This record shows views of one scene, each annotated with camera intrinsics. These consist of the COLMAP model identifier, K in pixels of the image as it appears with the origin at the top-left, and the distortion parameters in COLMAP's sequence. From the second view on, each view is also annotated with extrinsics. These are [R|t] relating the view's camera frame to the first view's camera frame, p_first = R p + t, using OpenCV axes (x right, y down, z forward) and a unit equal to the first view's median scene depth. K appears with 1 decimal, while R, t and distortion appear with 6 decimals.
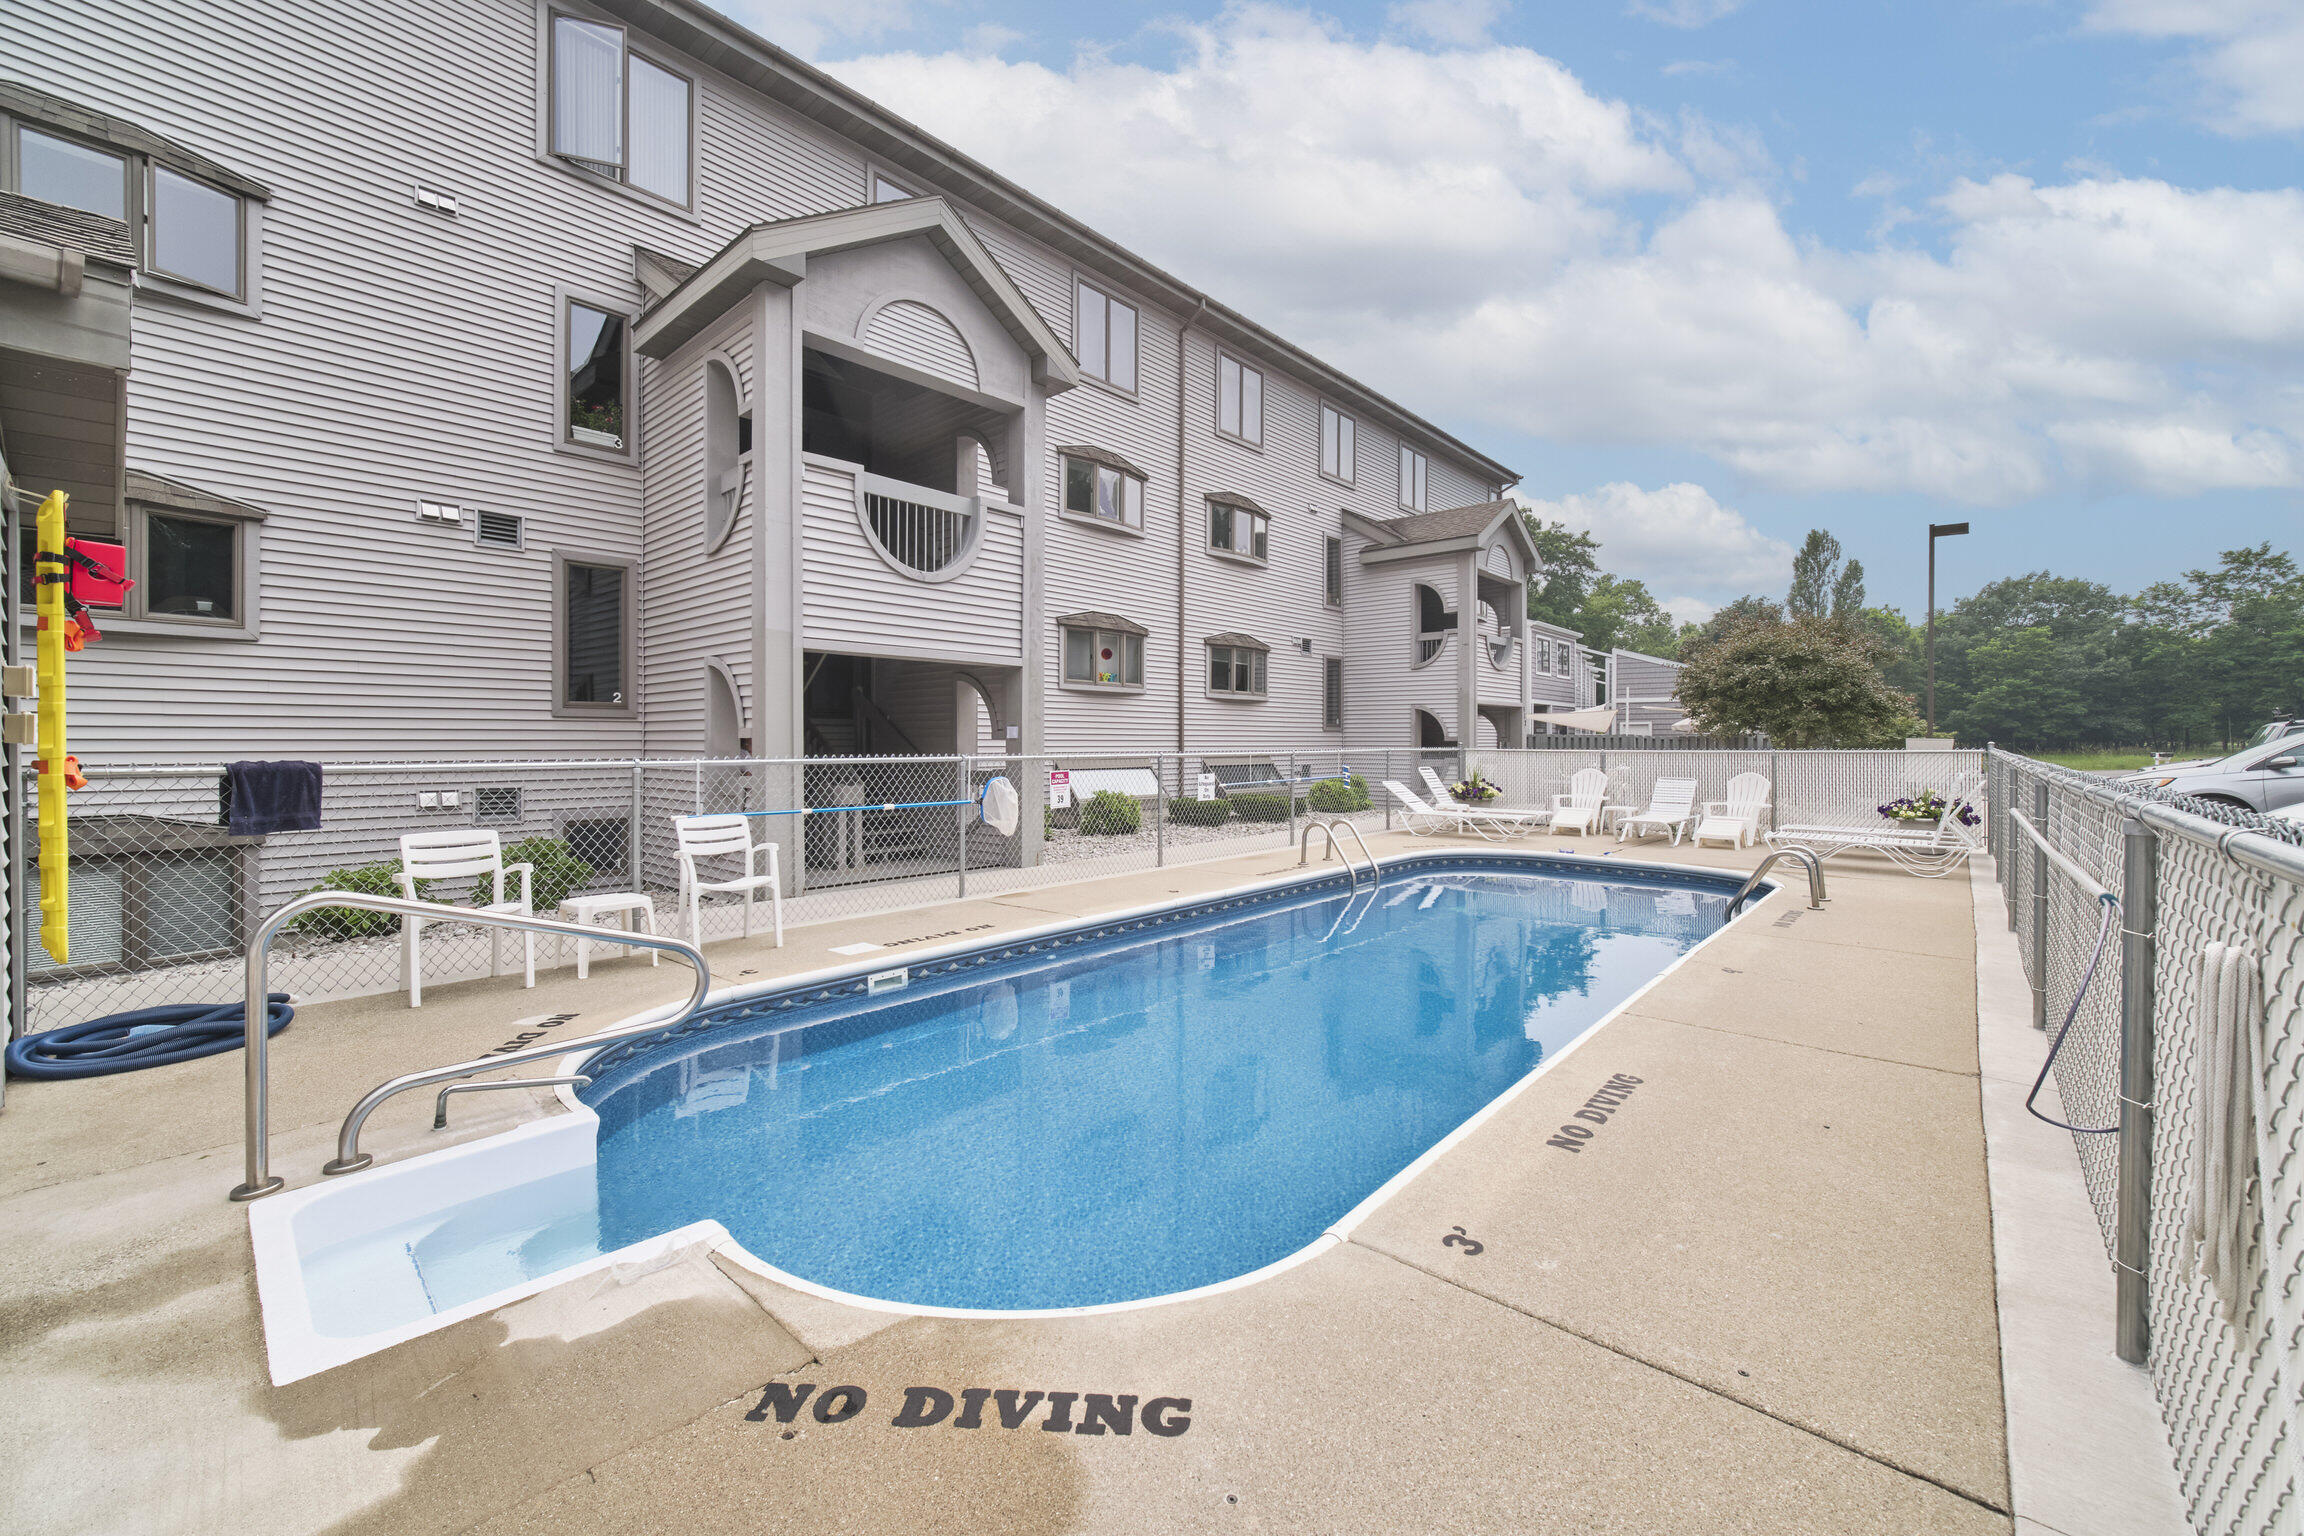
lens RADIAL K [[935.2, 0, 1084.7], [0, 935.2, 758.9], [0, 0, 1]] dist [0.000319, -0.000018]
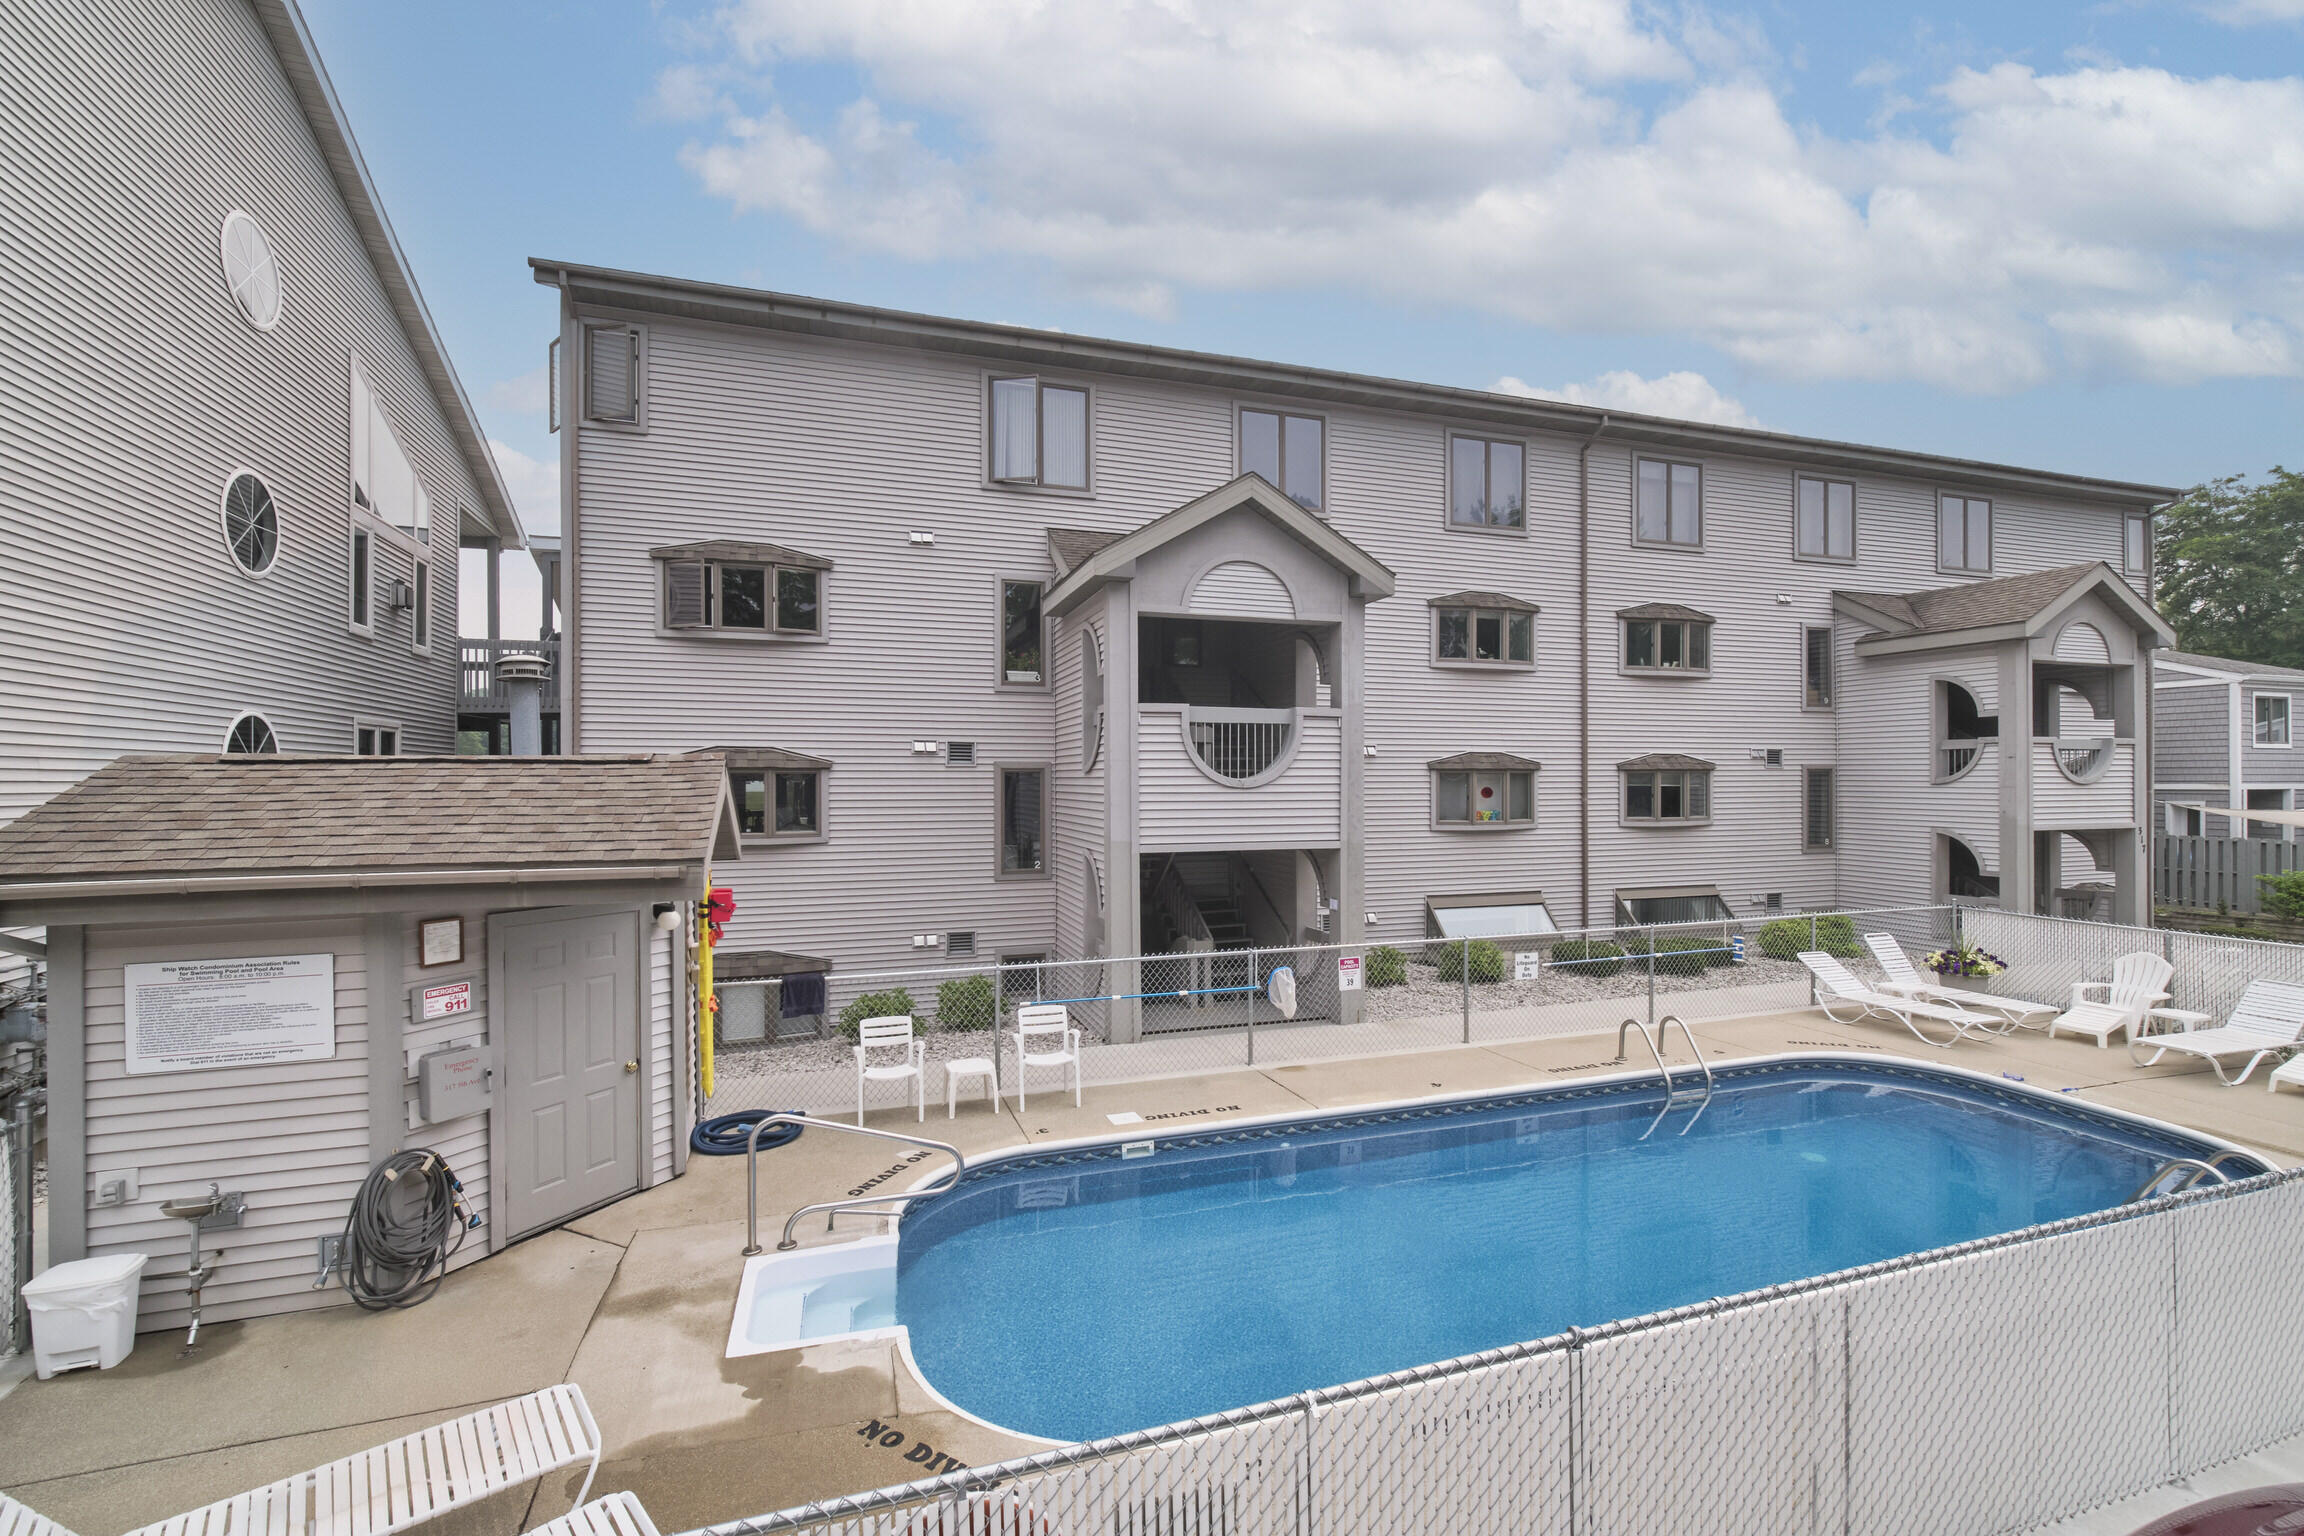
lens RADIAL K [[962.4, 0, 1114.5], [0, 962.4, 791.5], [0, 0, 1]] dist [0.006531, -0.000222]
pose [[0.874595, 0.006122, -0.484816, 0.261121], [-0.004114, 0.999978, 0.005206, -0.174762], [0.484837, -0.002559, 0.874601, -0.152413]]
